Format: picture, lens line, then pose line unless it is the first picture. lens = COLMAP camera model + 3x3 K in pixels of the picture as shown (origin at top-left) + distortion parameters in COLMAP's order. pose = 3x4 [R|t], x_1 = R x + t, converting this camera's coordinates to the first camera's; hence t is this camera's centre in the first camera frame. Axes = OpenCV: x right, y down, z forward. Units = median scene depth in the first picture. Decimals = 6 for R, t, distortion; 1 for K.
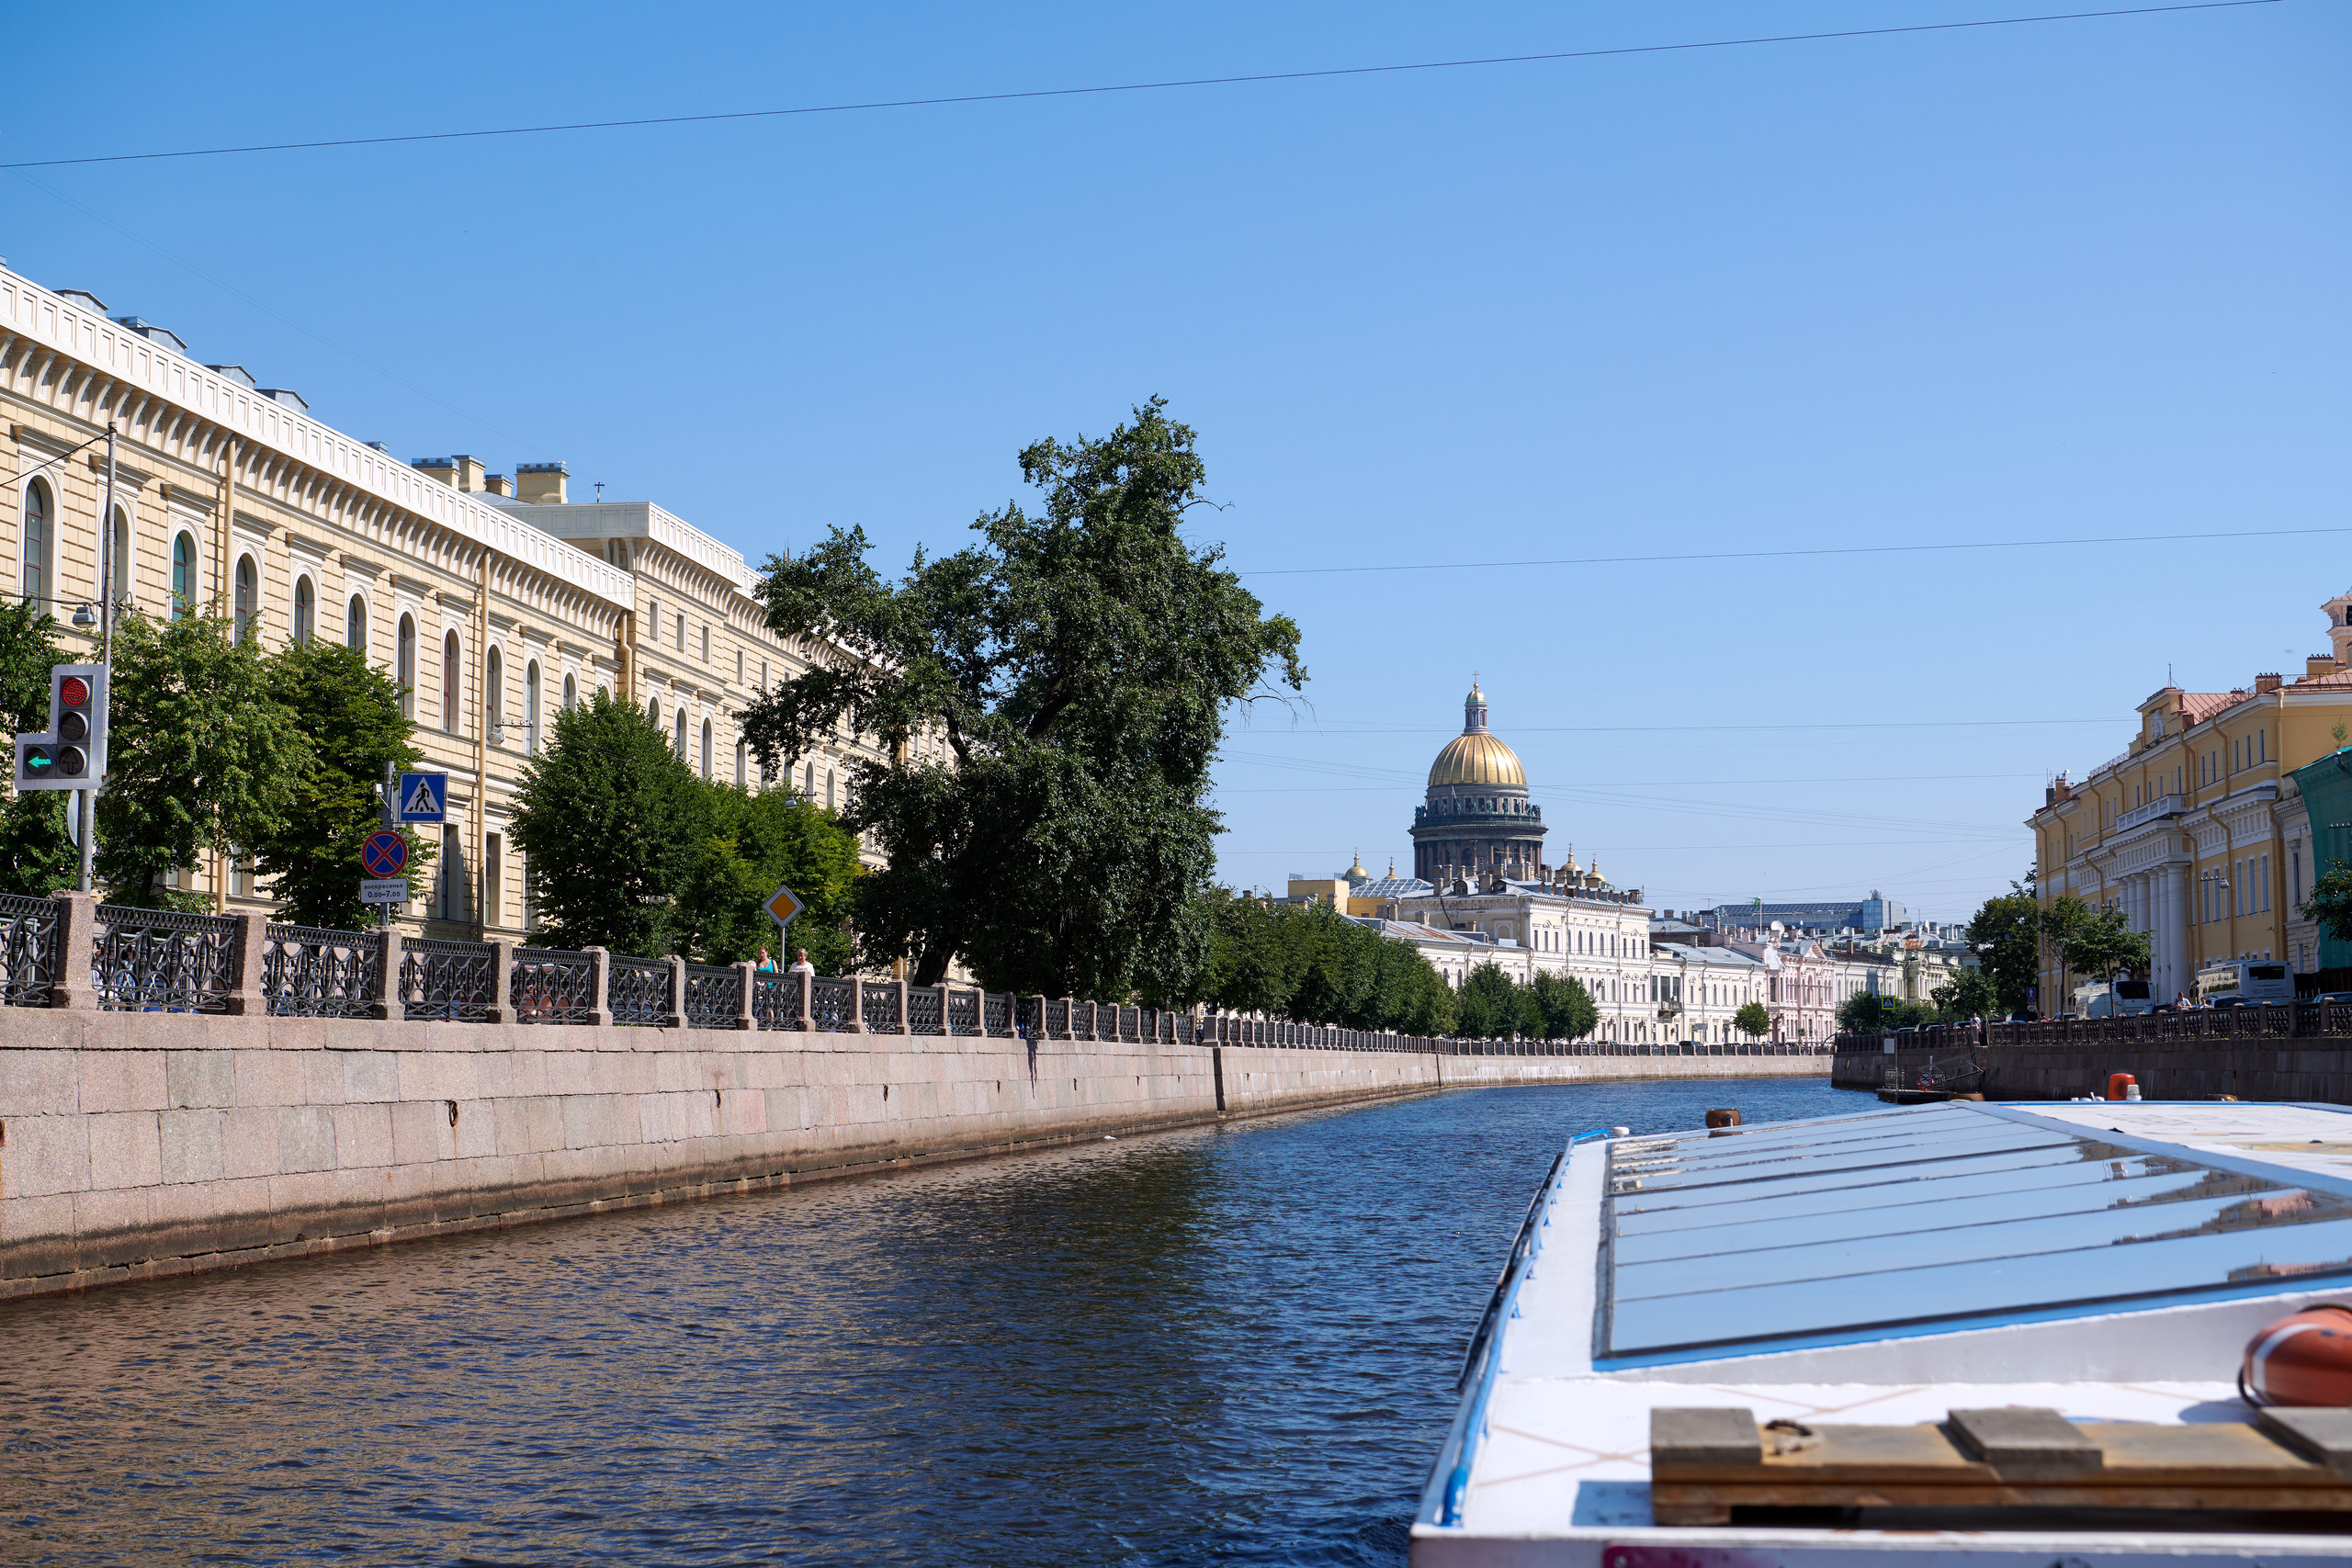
lens RADIAL K [[3303.5, 0, 1169.3], [0, 3303.5, 781.8], [0, 0, 1]] dist [0.008340, 0.000000]
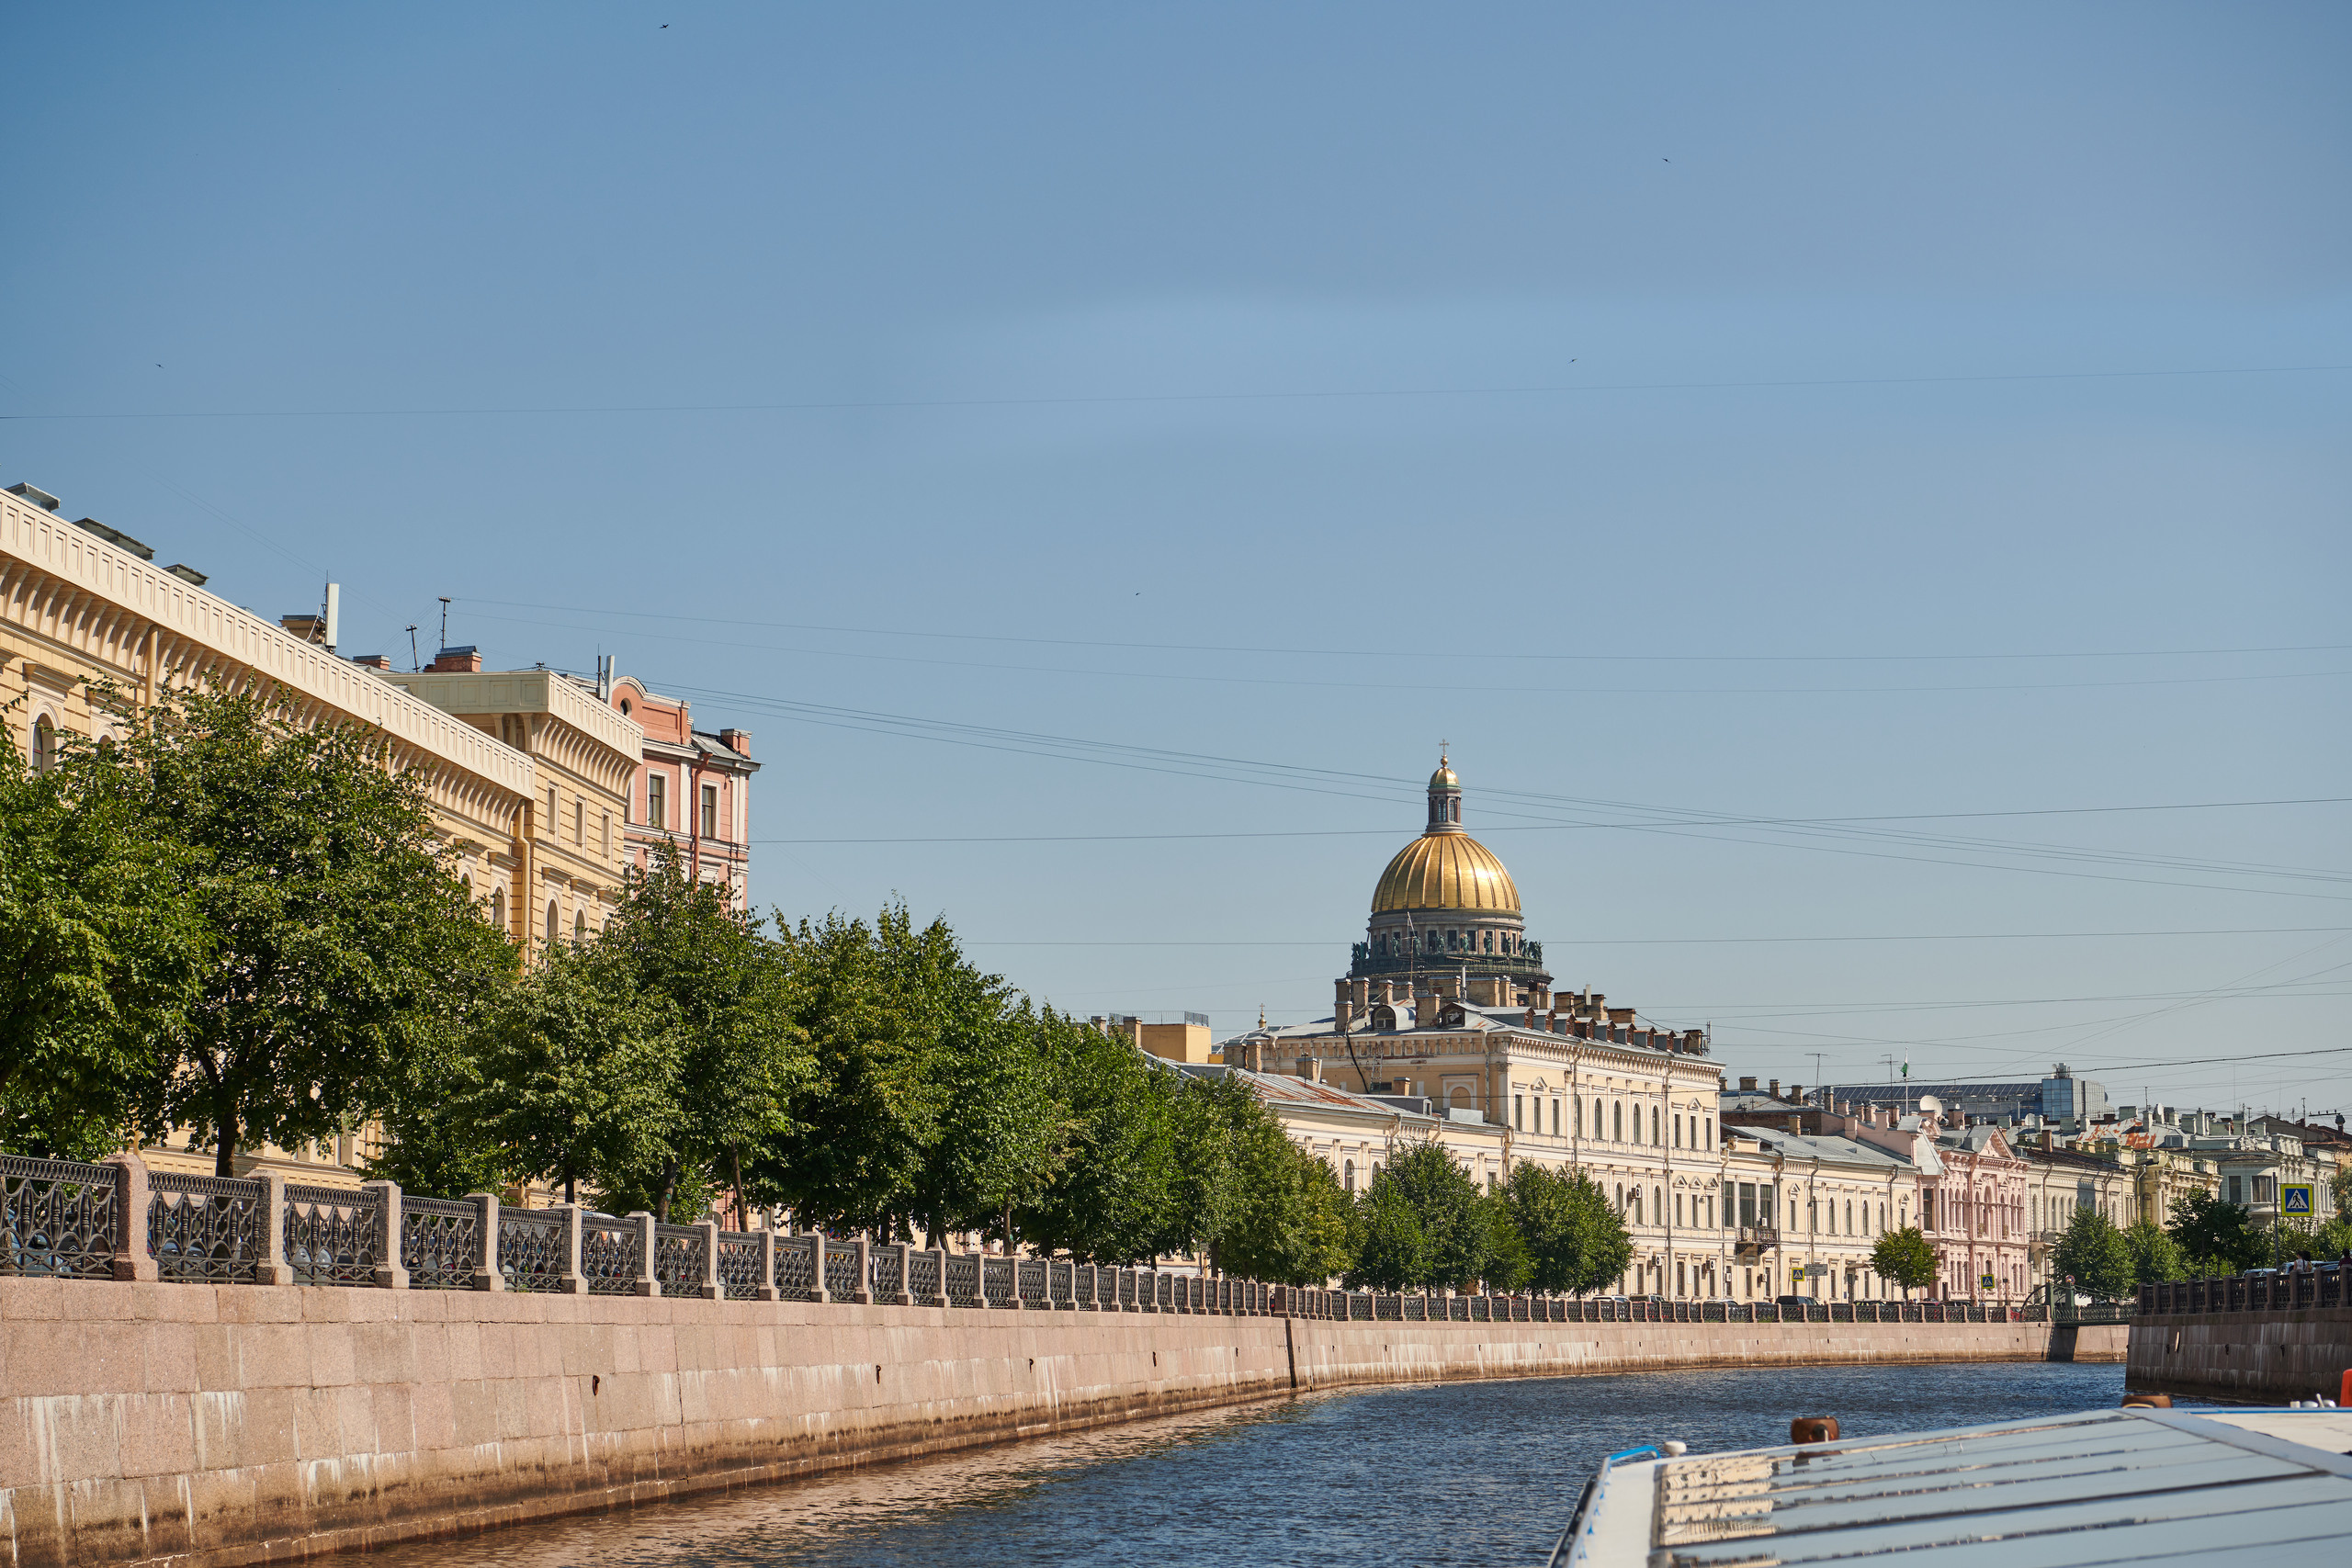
lens RADIAL K [[4768.3, 0, 1180.6], [0, 4768.3, 784.2], [0, 0, 1]] dist [0.041042, 0.000000]
pose [[0.999369, 0.003383, 0.035361, 0.022861], [-0.002322, 0.999547, -0.030005, 0.014962], [-0.035447, 0.029904, 0.998924, 0.178051]]
